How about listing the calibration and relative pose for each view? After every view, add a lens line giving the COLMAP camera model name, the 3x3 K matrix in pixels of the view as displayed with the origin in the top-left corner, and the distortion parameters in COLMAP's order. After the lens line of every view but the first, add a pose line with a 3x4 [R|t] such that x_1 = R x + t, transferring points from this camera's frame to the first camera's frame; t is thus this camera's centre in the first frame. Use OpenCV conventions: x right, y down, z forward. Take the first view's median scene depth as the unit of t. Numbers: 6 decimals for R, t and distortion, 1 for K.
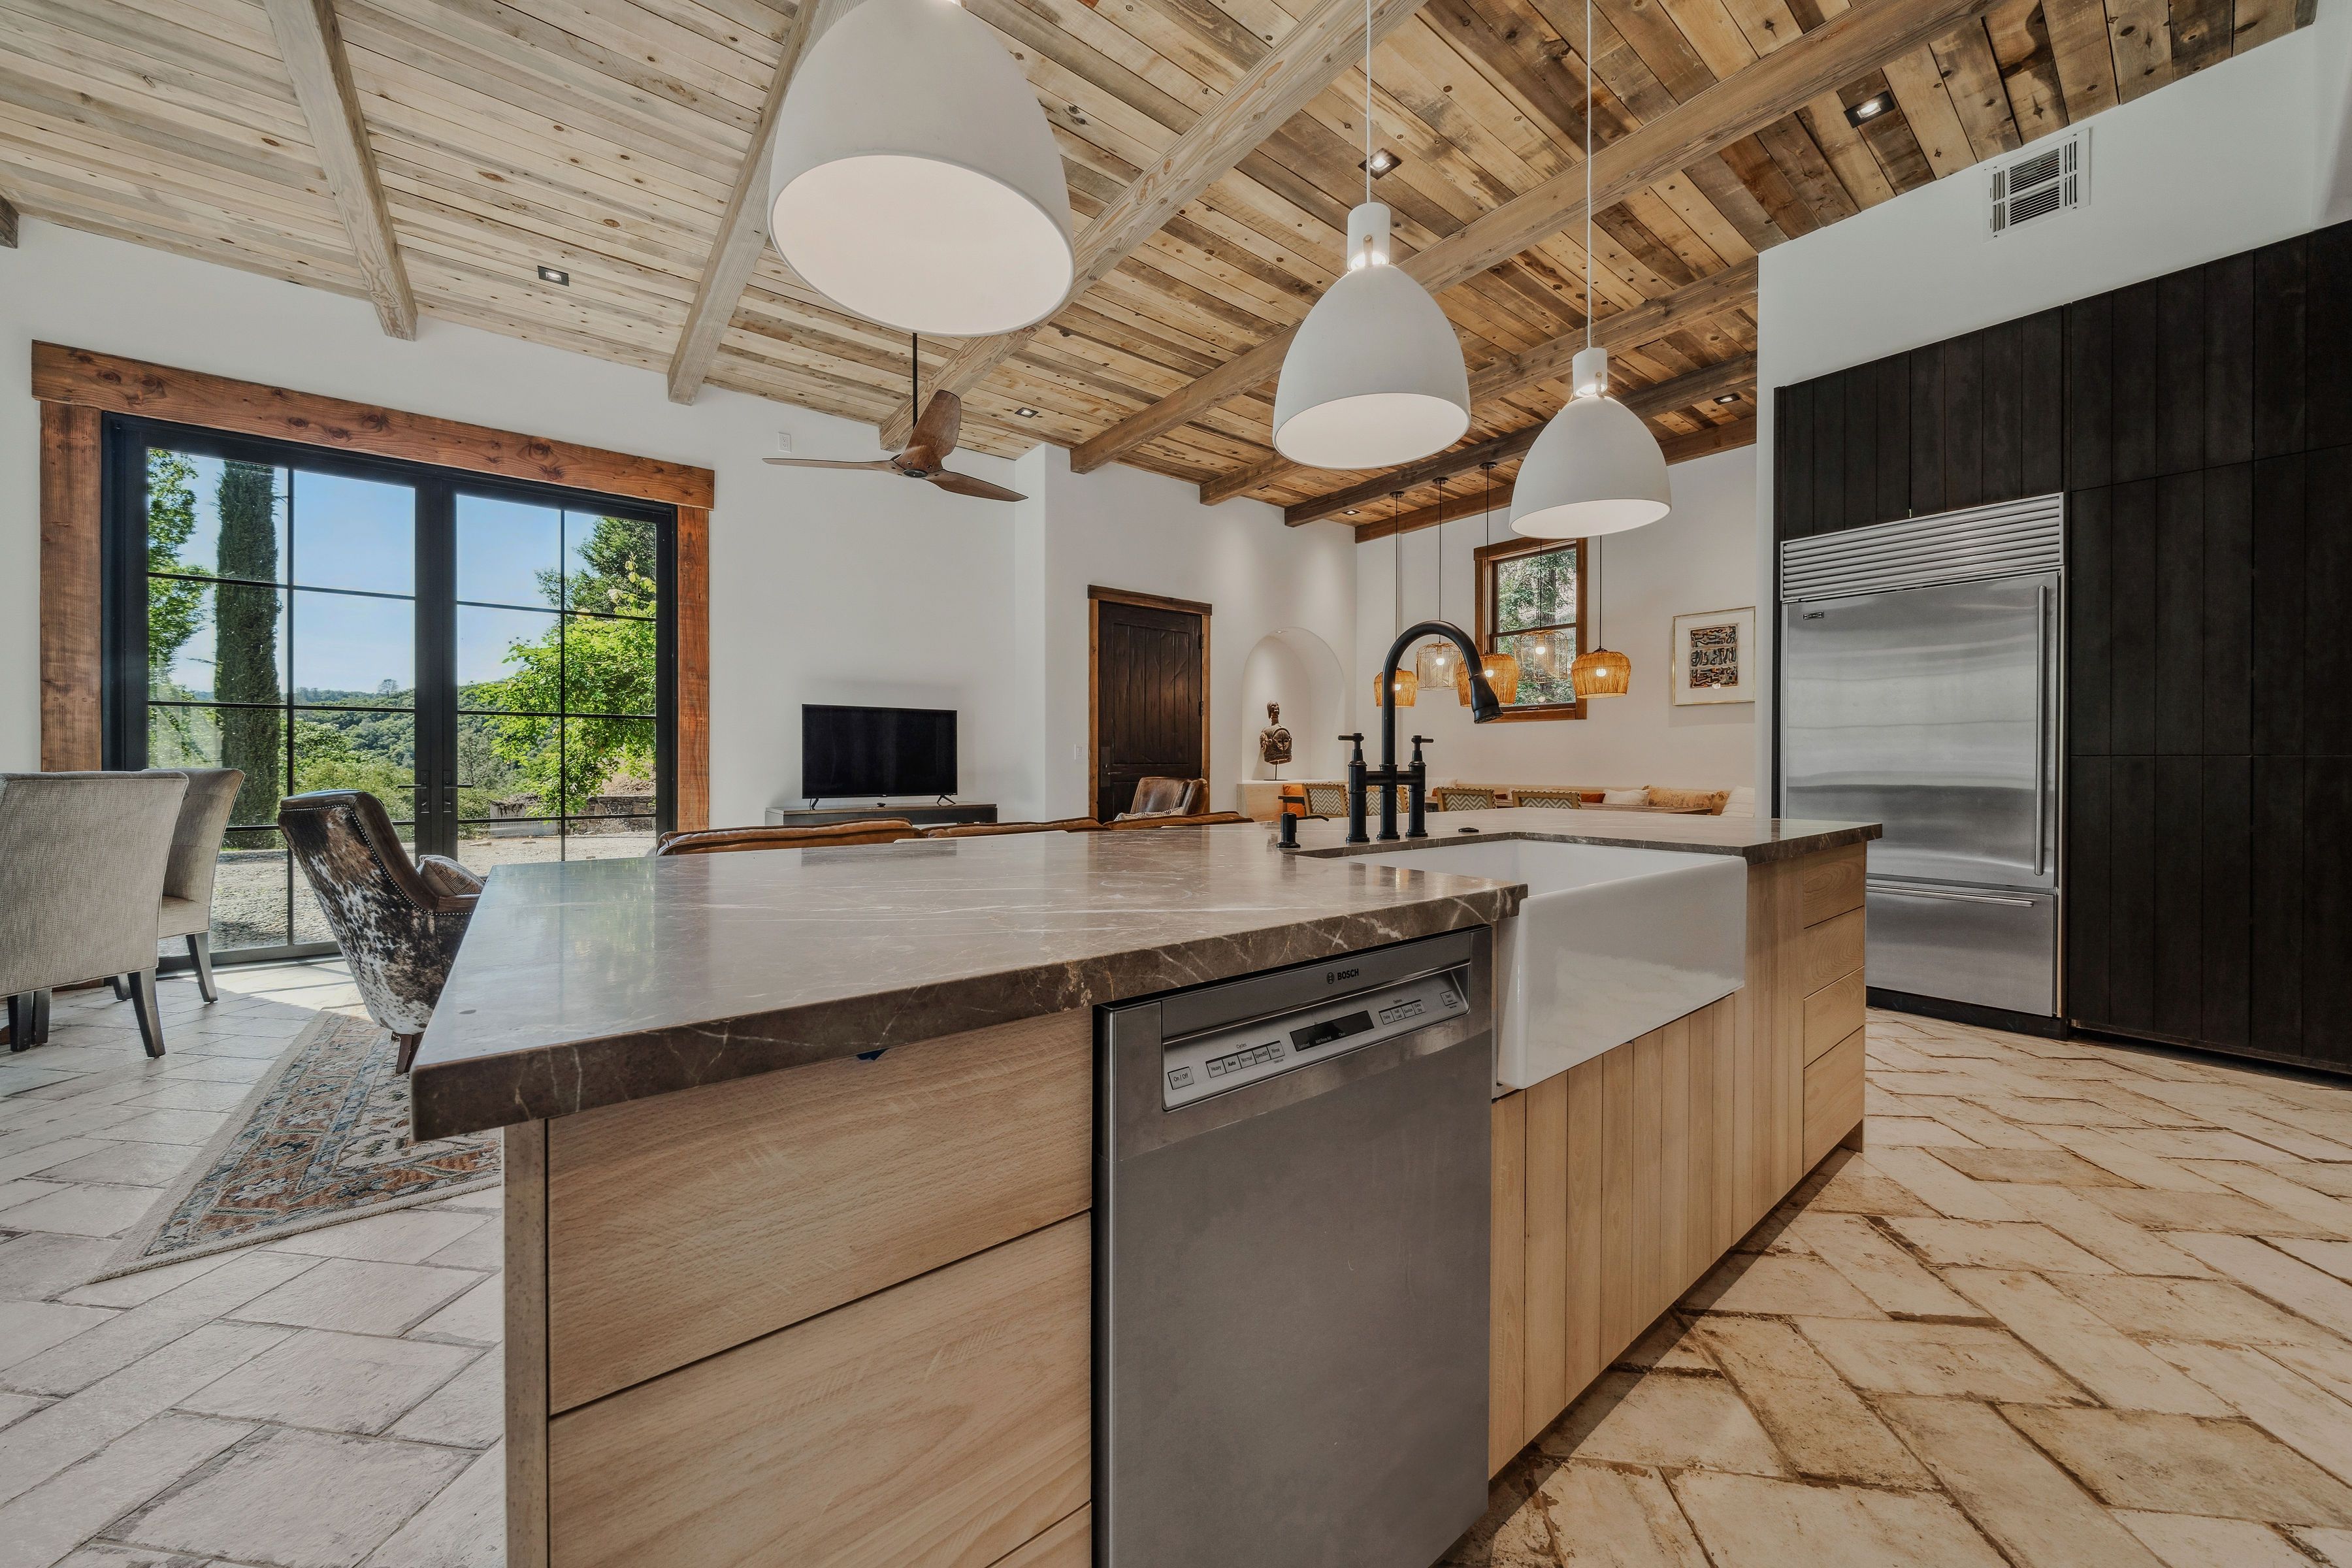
lens RADIAL K [[806.3, 0, 1185.5], [0, 806.3, 766.2], [0, 0, 1]] dist [-0.008885, 0.001307]
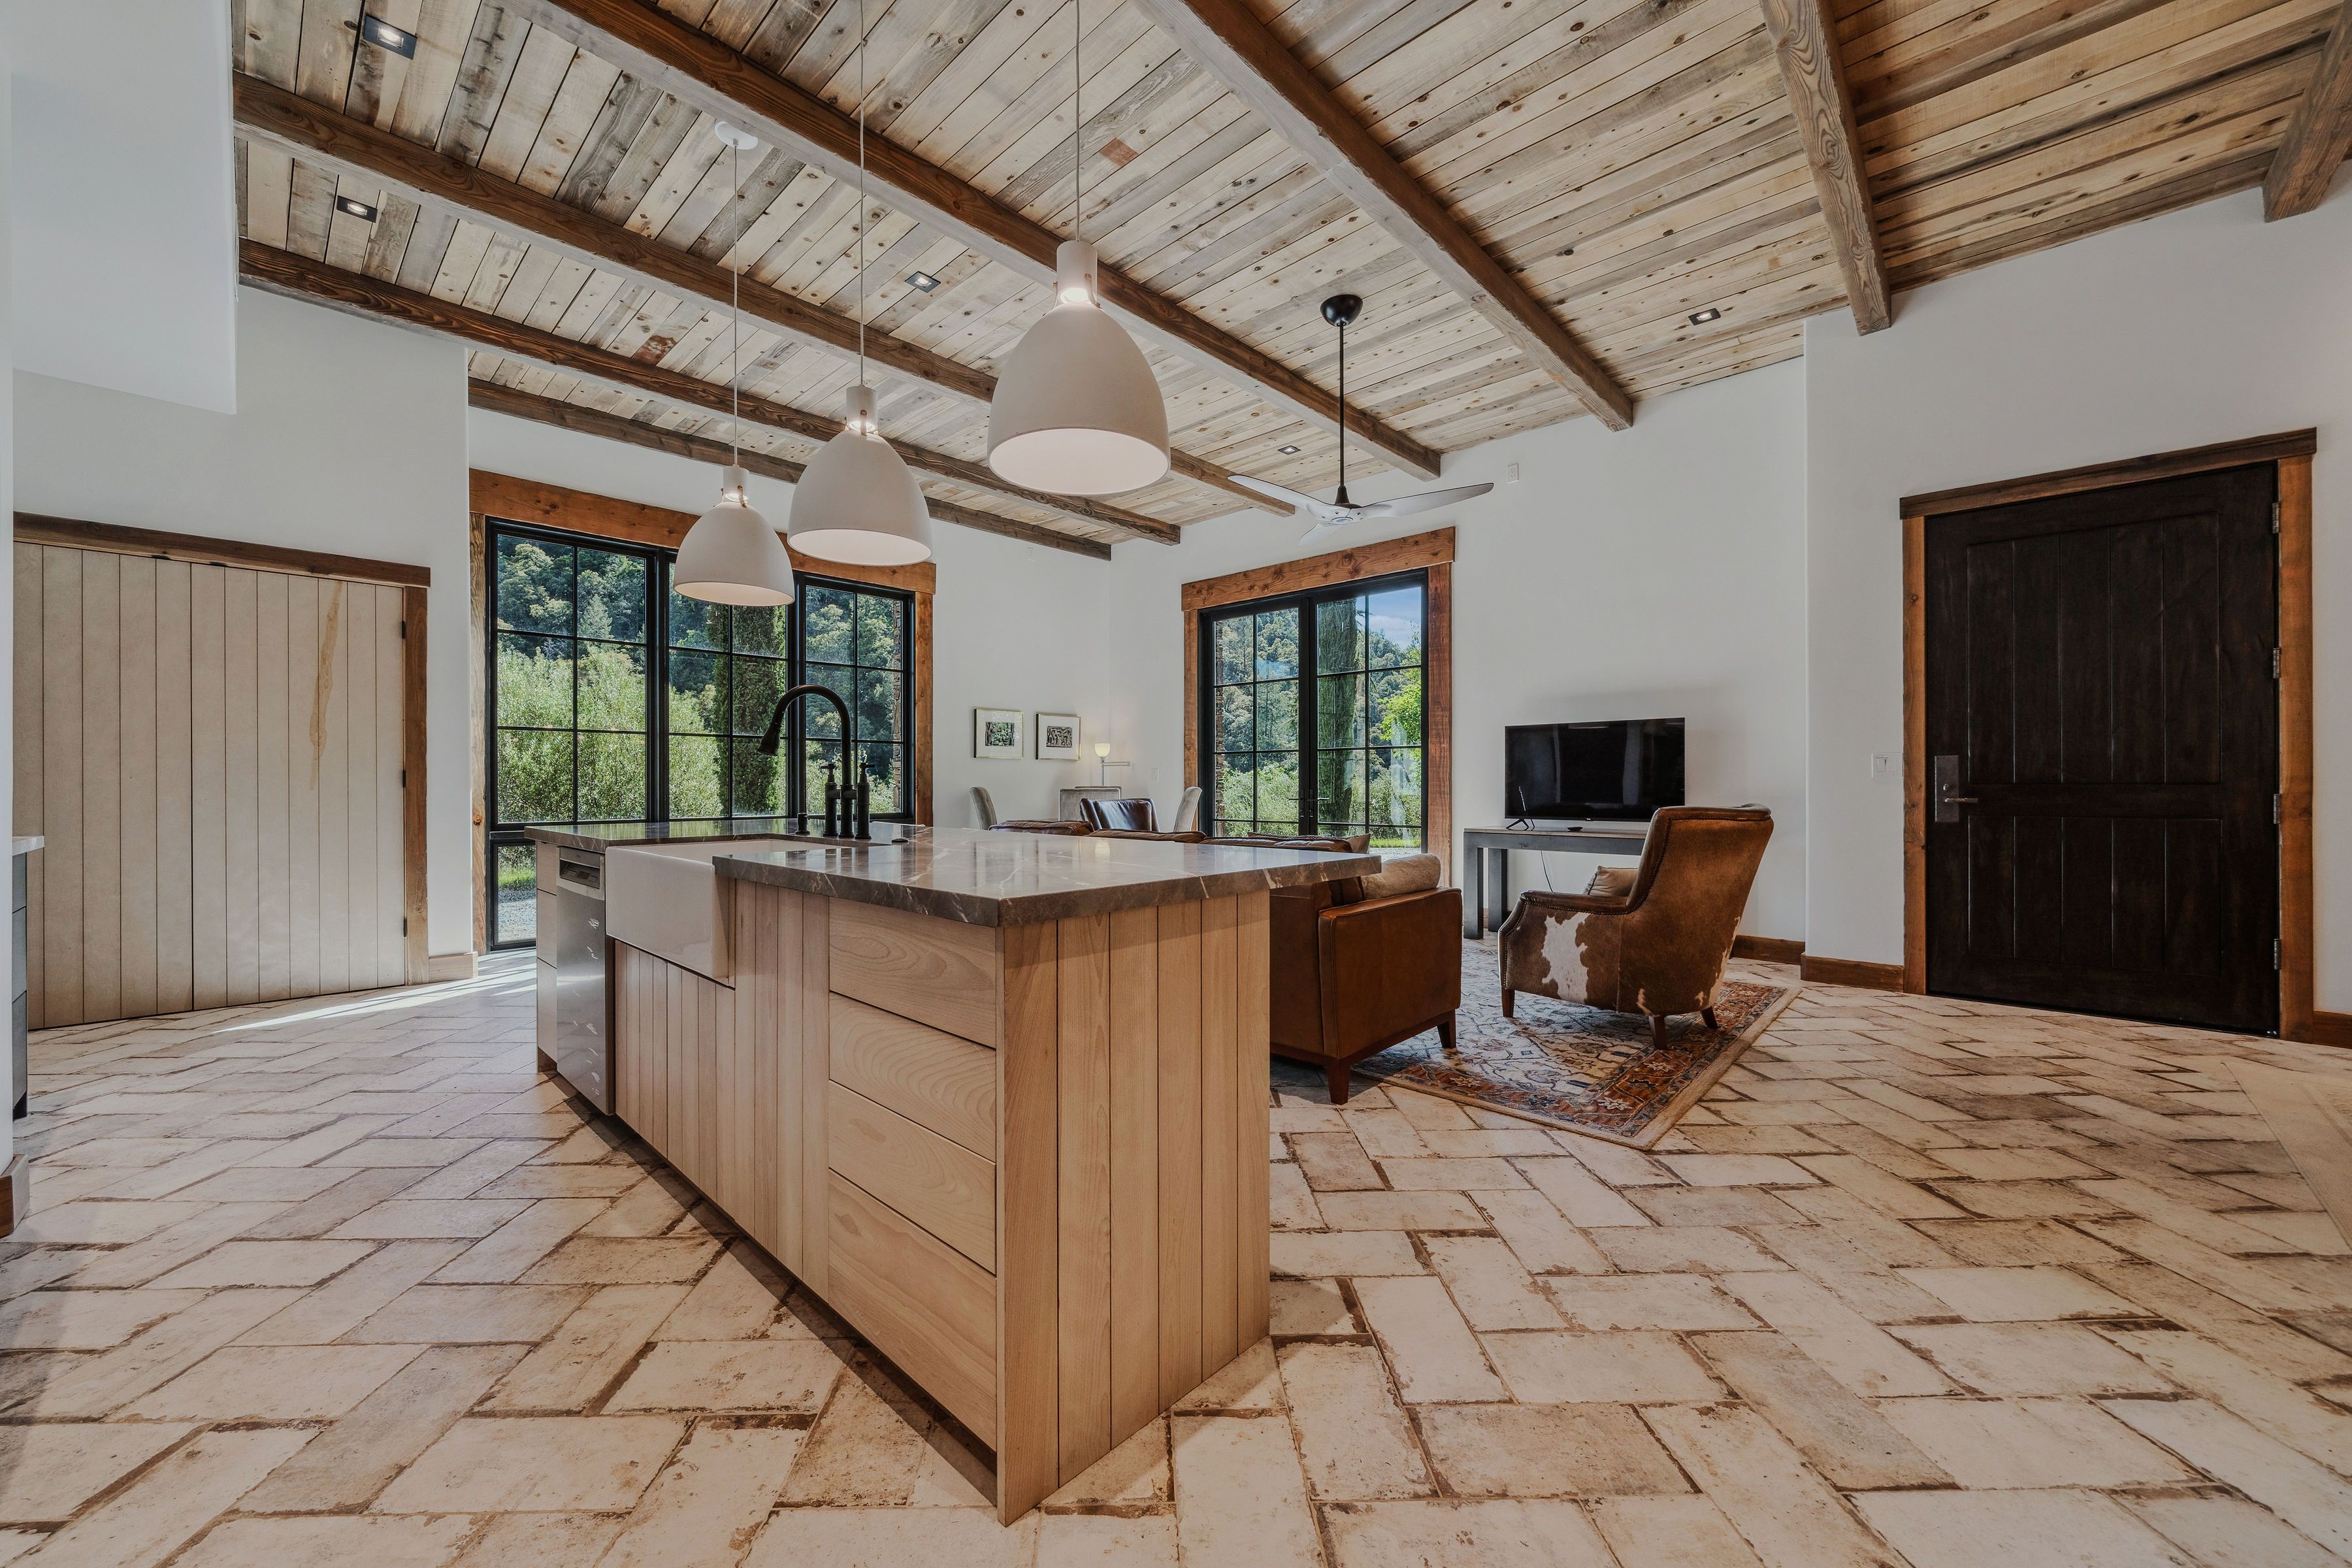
lens RADIAL K [[884.2, 0, 1167.3], [0, 884.2, 782.9], [0, 0, 1]] dist [-0.002462, 0.001083]
pose [[0.150938, -0.002908, -0.988539, 0.959304], [-0.003212, 0.999989, -0.003432, -0.000826], [0.988538, 0.003693, 0.150927, 0.680421]]
